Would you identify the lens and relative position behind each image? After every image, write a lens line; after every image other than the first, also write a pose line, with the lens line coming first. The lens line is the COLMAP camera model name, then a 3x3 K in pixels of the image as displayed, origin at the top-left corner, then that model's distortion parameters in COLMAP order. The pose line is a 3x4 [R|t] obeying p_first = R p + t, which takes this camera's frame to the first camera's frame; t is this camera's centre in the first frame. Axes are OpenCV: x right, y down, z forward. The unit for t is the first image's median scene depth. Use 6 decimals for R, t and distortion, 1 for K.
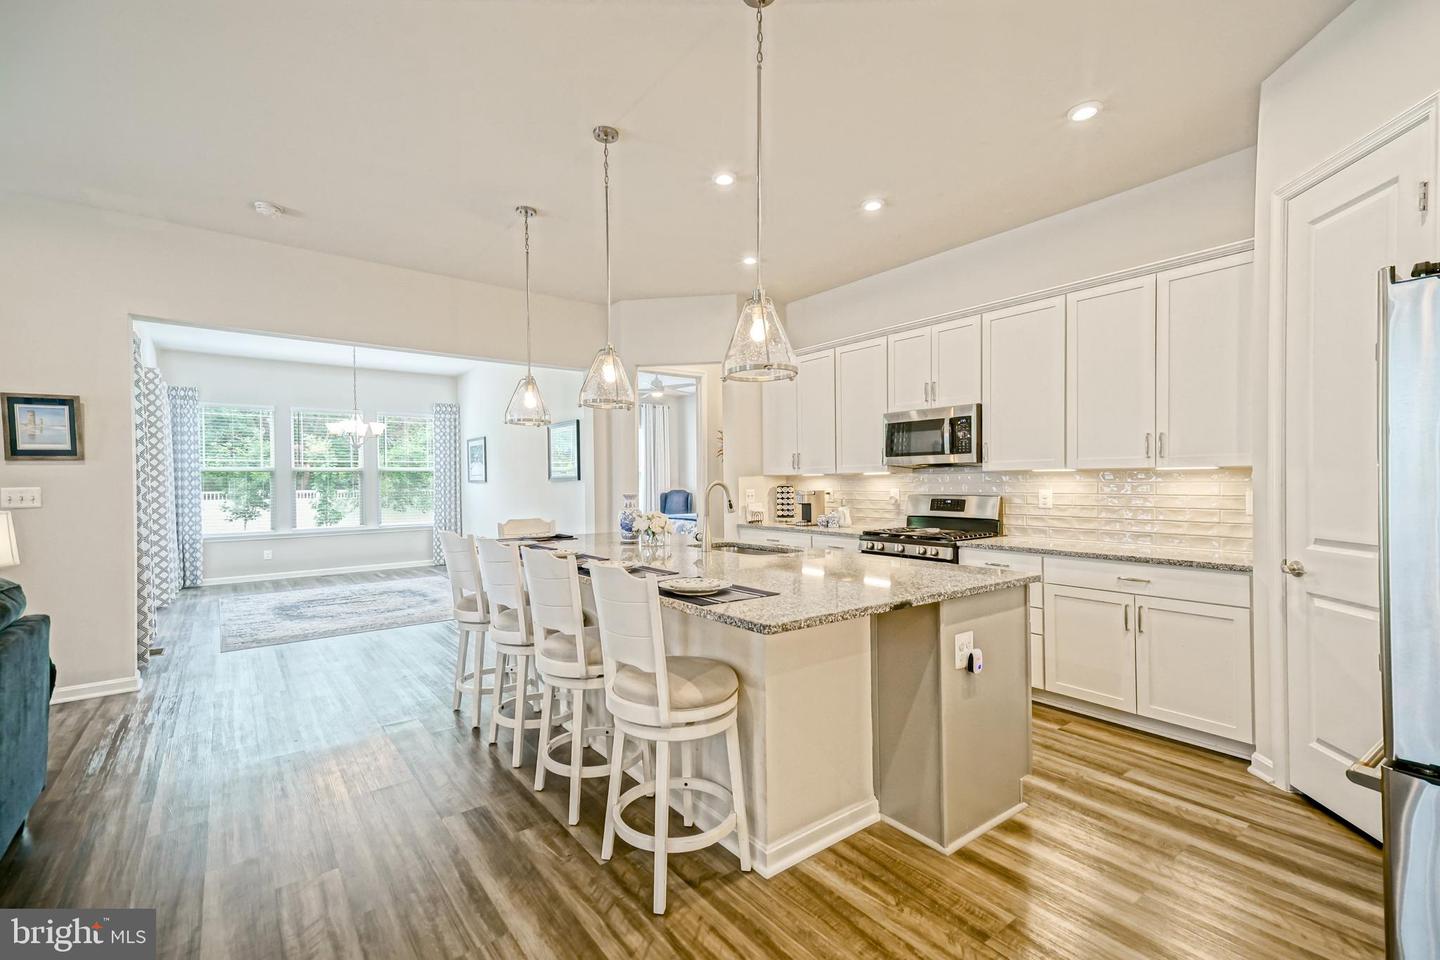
lens RADIAL K [[645.2, 0, 716.8], [0, 645.2, 480.3], [0, 0, 1]] dist [0.045158, -0.006112]
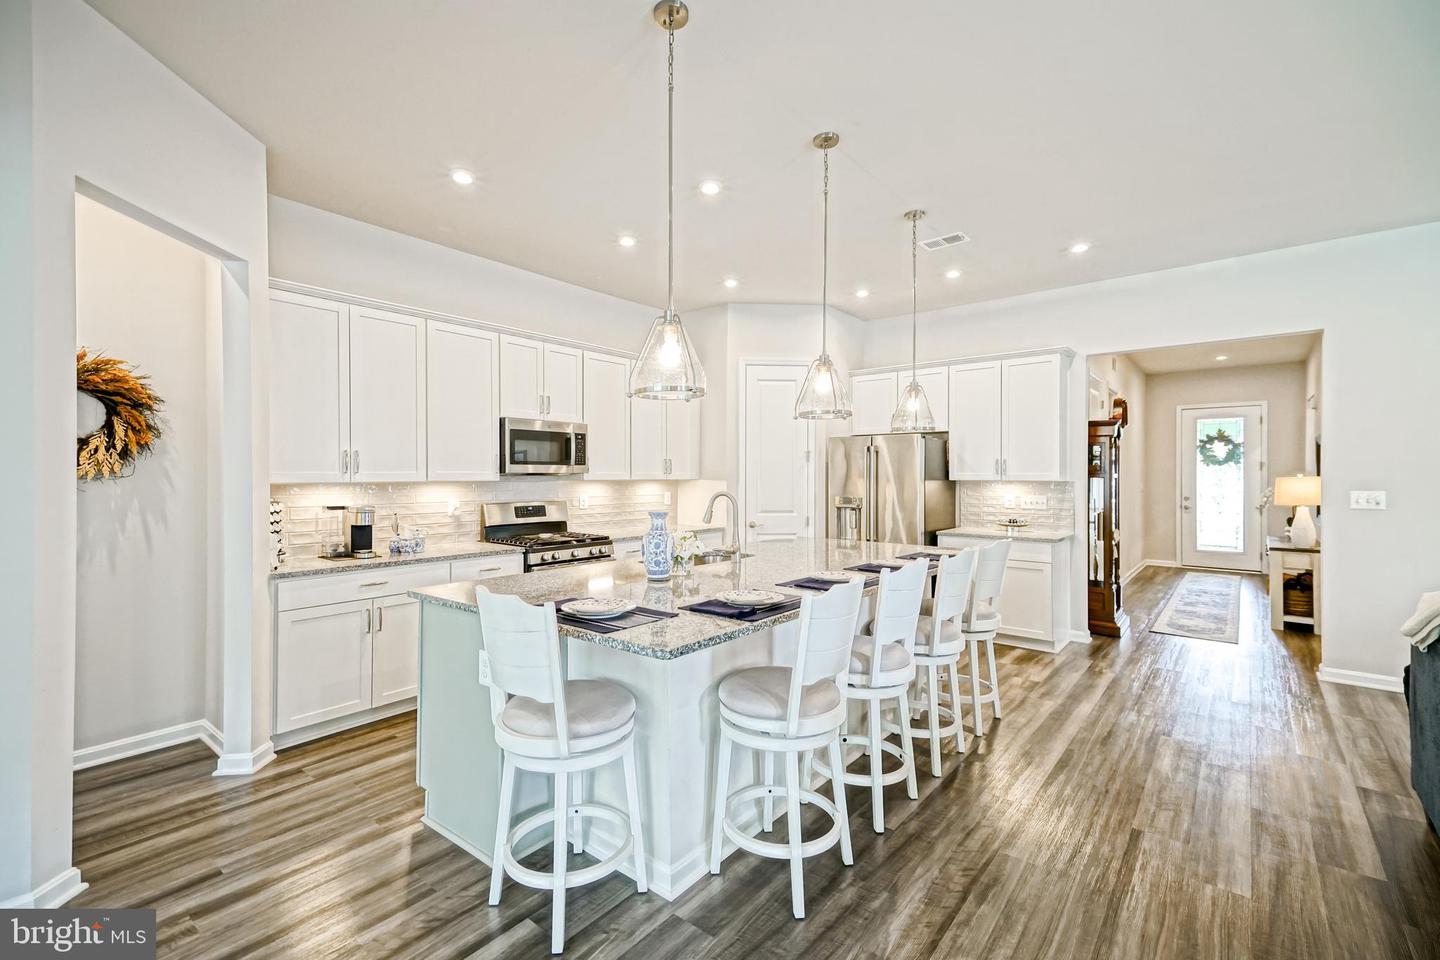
lens RADIAL K [[645.2, 0, 706.8], [0, 645.2, 474.0], [0, 0, 1]] dist [0.045158, -0.006112]
pose [[-0.238500, 0.007687, 0.971112, -0.897463], [-0.001286, 0.999965, -0.008231, -0.018030], [-0.971142, -0.003212, -0.238482, 1.170823]]
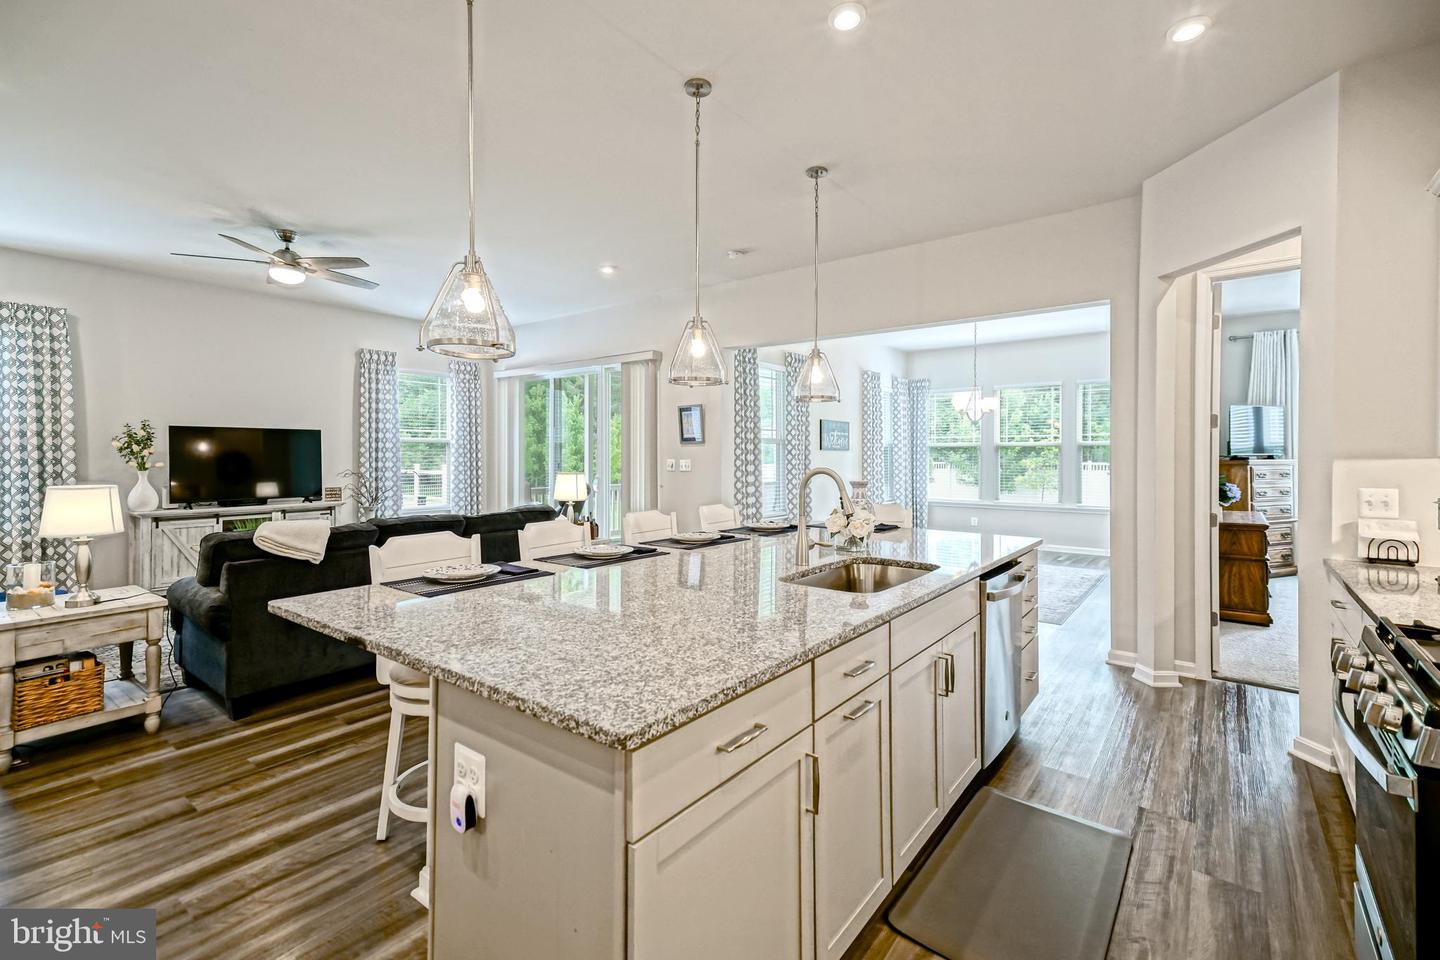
lens RADIAL K [[645.2, 0, 701.7], [0, 645.2, 452.6], [0, 0, 1]] dist [0.045158, -0.006112]
pose [[0.246532, 0.006763, -0.969111, 0.601677], [-0.004778, 0.999972, 0.005763, -0.017106], [0.969123, 0.003209, 0.246557, 0.644899]]
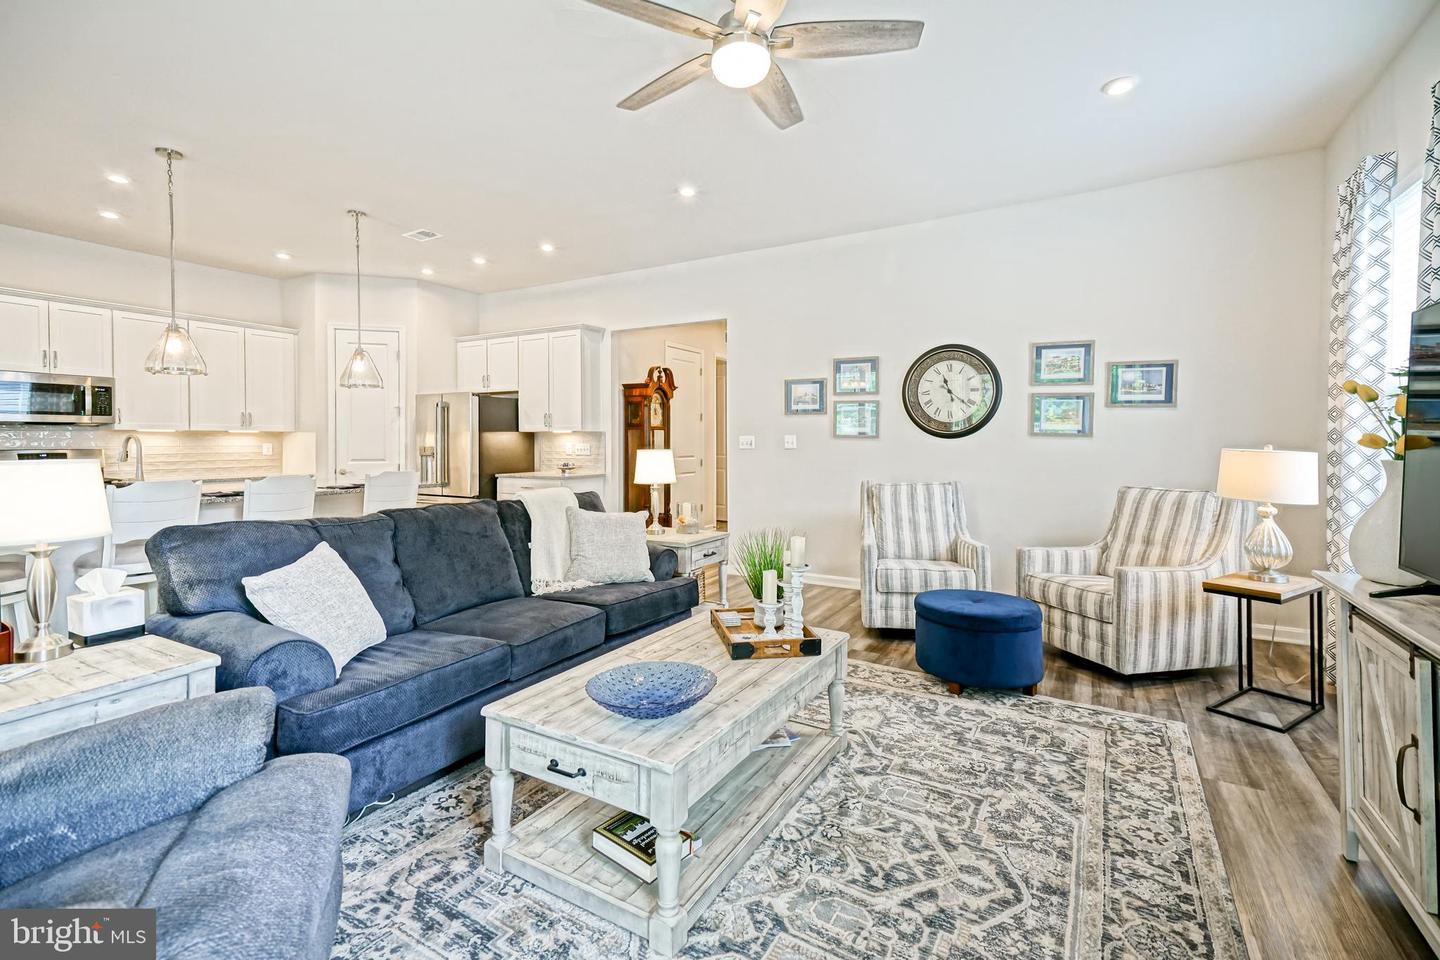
lens RADIAL K [[645.2, 0, 720.8], [0, 645.2, 438.4], [0, 0, 1]] dist [0.045158, -0.006112]
pose [[-0.394577, 0.013349, 0.918766, -1.436983], [0.004424, 0.999910, -0.012628, 0.027367], [-0.918852, -0.000919, -0.394601, 0.447882]]
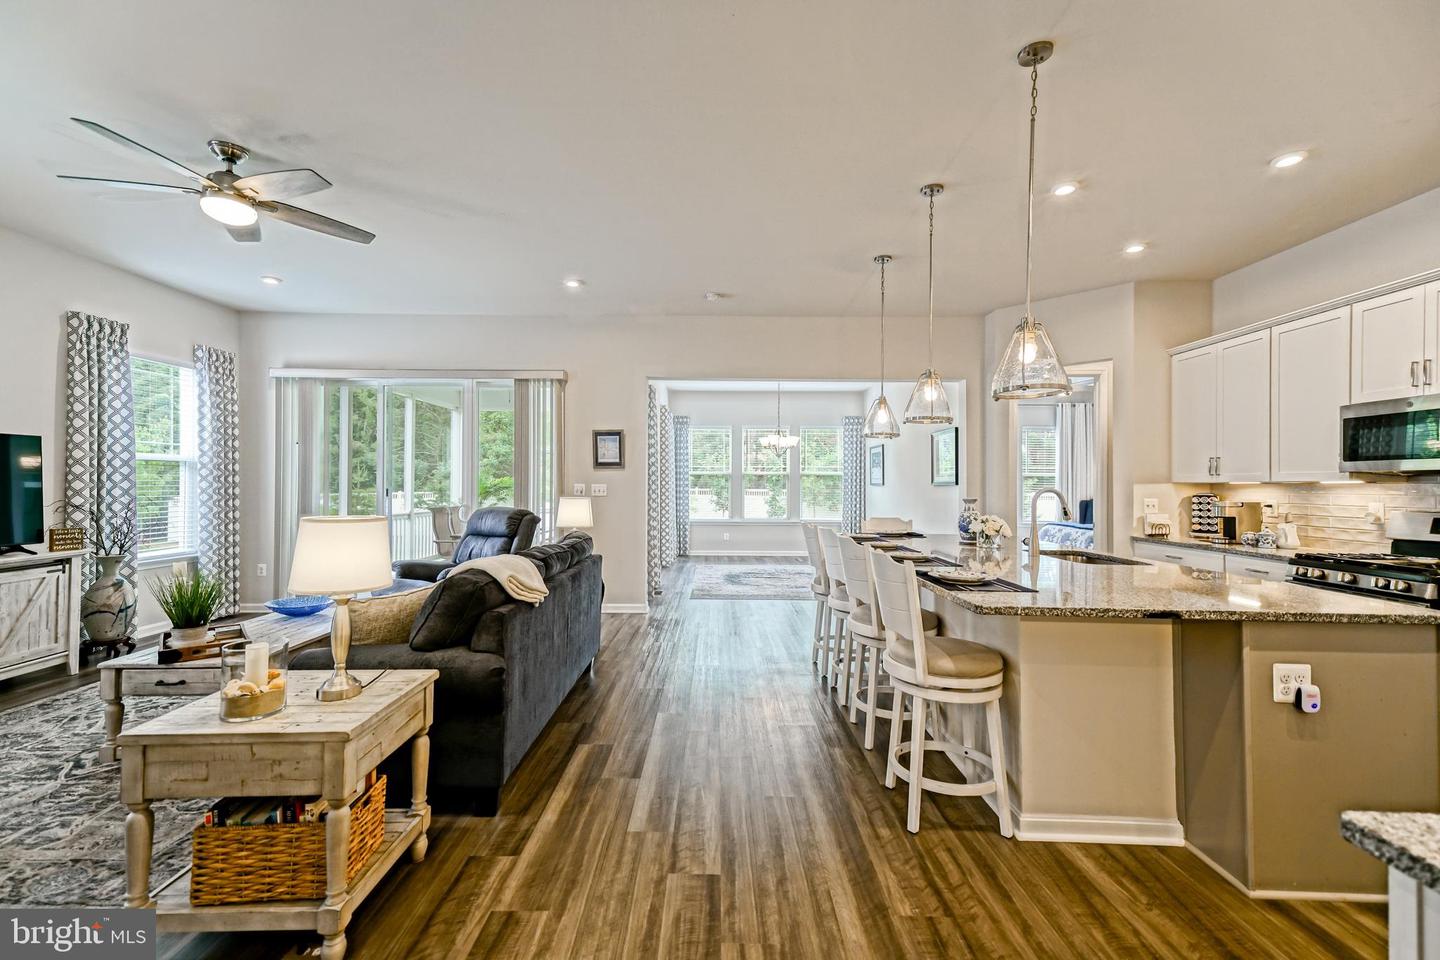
lens RADIAL K [[645.2, 0, 708.1], [0, 645.2, 471.9], [0, 0, 1]] dist [0.045158, -0.006112]
pose [[0.790139, 0.002514, -0.612923, 0.191478], [-0.013322, 0.999826, -0.013074, -0.003418], [0.612783, 0.018496, 0.790035, -0.131648]]
